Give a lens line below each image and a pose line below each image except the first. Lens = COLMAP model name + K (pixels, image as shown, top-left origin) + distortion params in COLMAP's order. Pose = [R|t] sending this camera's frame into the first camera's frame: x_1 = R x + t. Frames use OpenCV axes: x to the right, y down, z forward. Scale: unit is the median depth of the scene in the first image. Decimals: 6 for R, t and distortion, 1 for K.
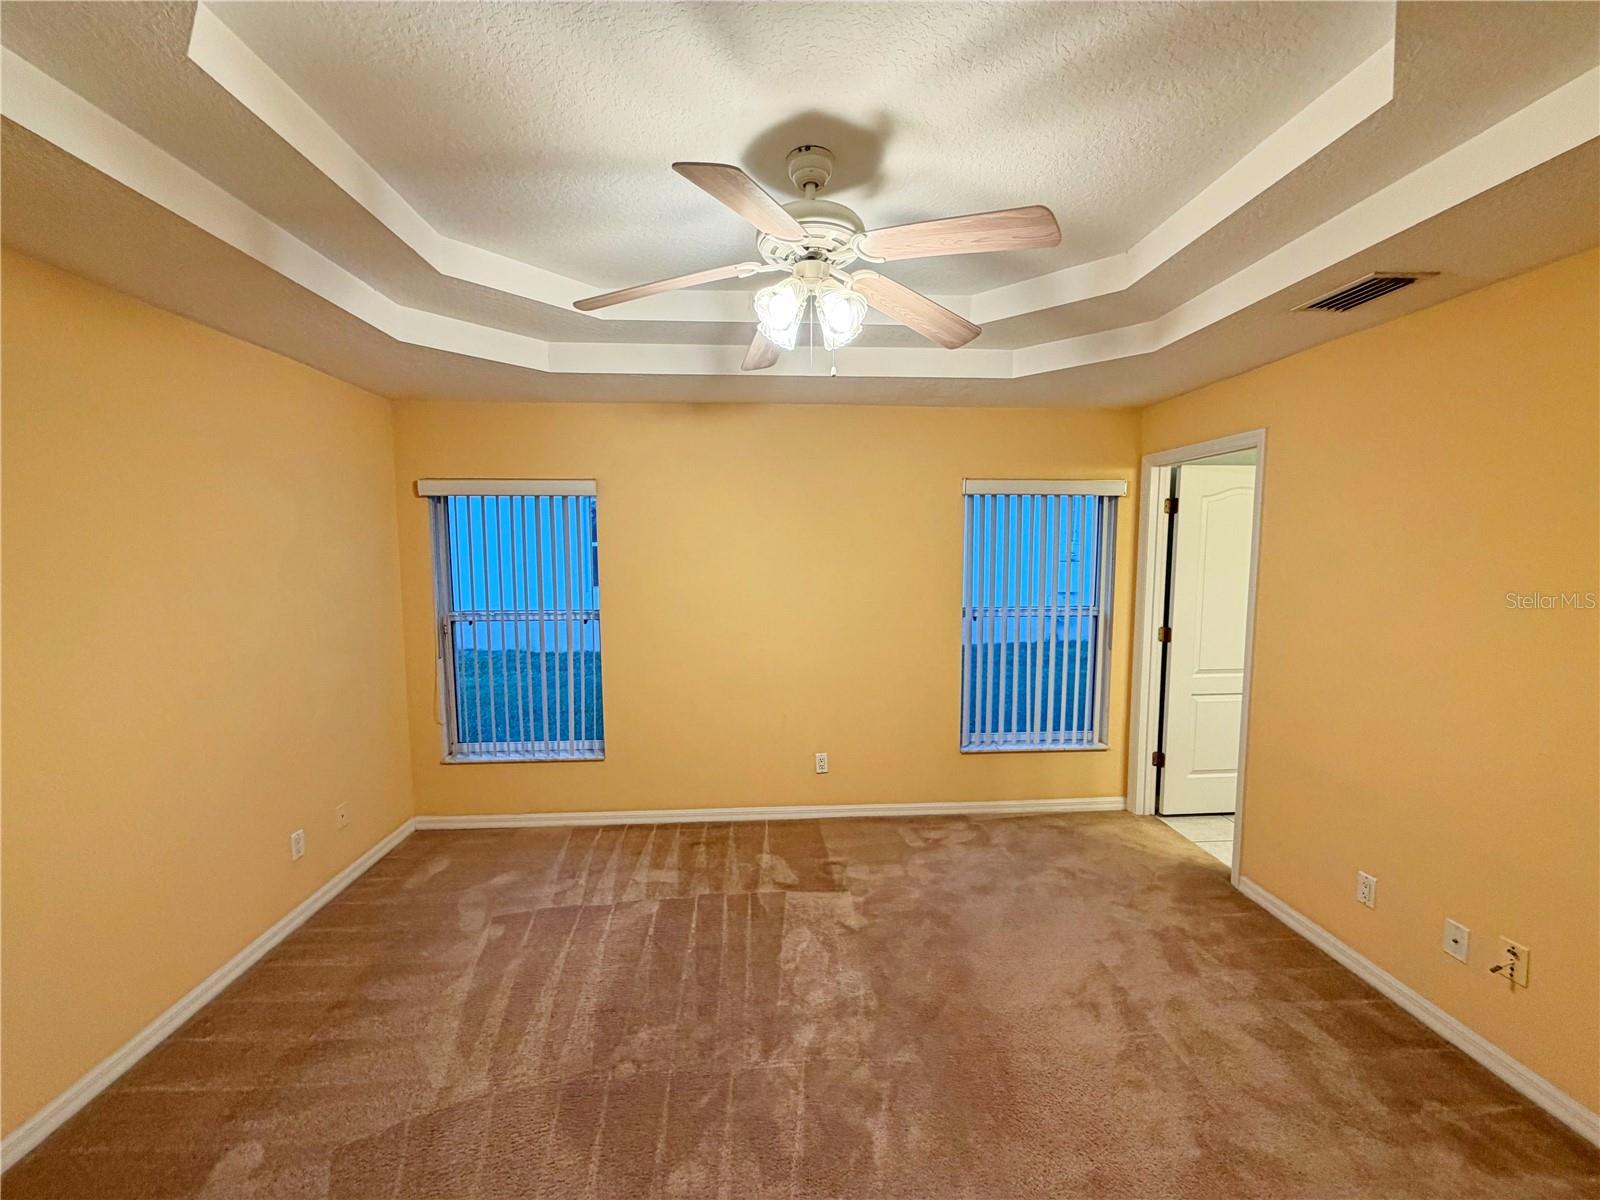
lens RADIAL K [[636.3, 0, 796.8], [0, 636.3, 597.9], [0, 0, 1]] dist [0.008379, -0.008679]
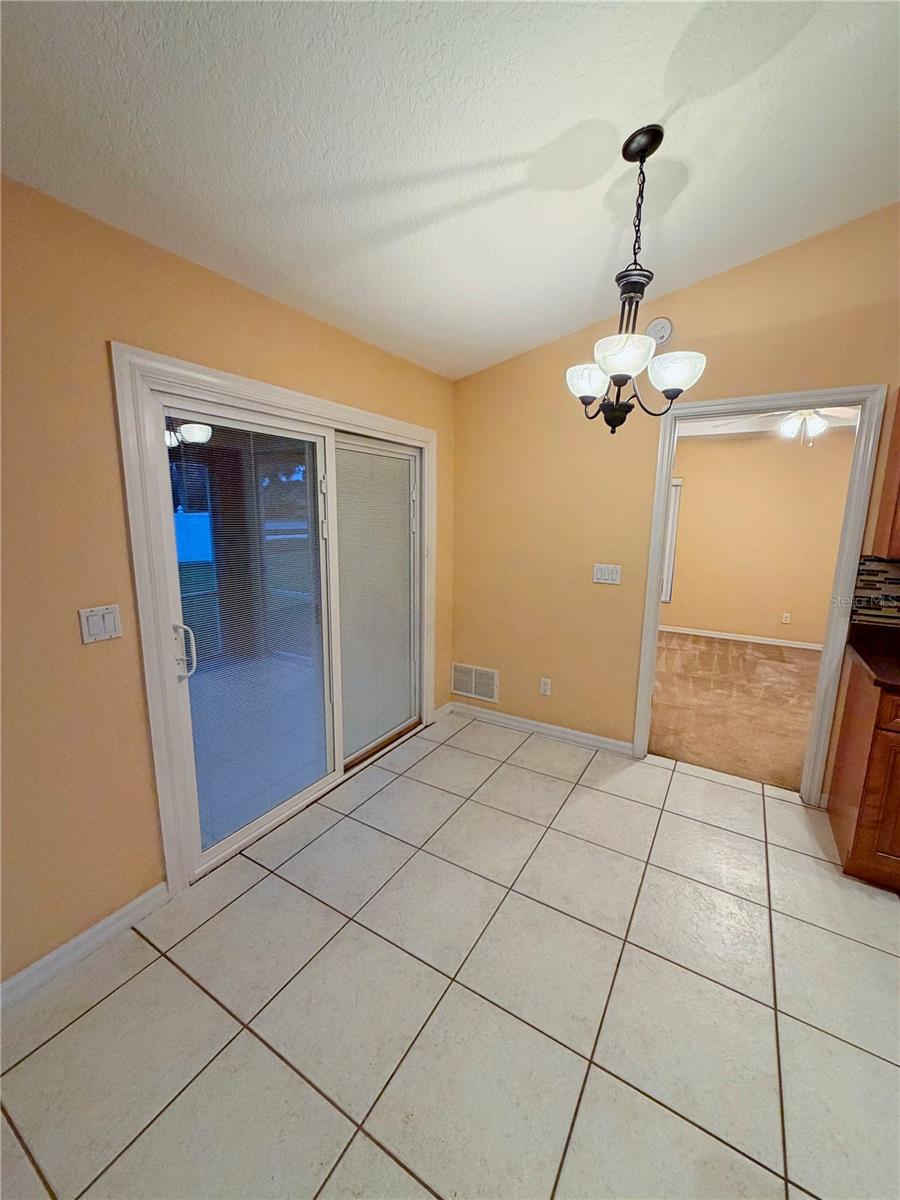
lens RADIAL K [[477.2, 0, 450.0], [0, 477.2, 600.0], [0, 0, 1]] dist [0.008379, -0.008679]
pose [[0.822780, 0.106944, -0.558208, 0.005430], [-0.052509, 0.992241, 0.112701, 0.141015], [0.565929, -0.063417, 0.822011, -1.287486]]
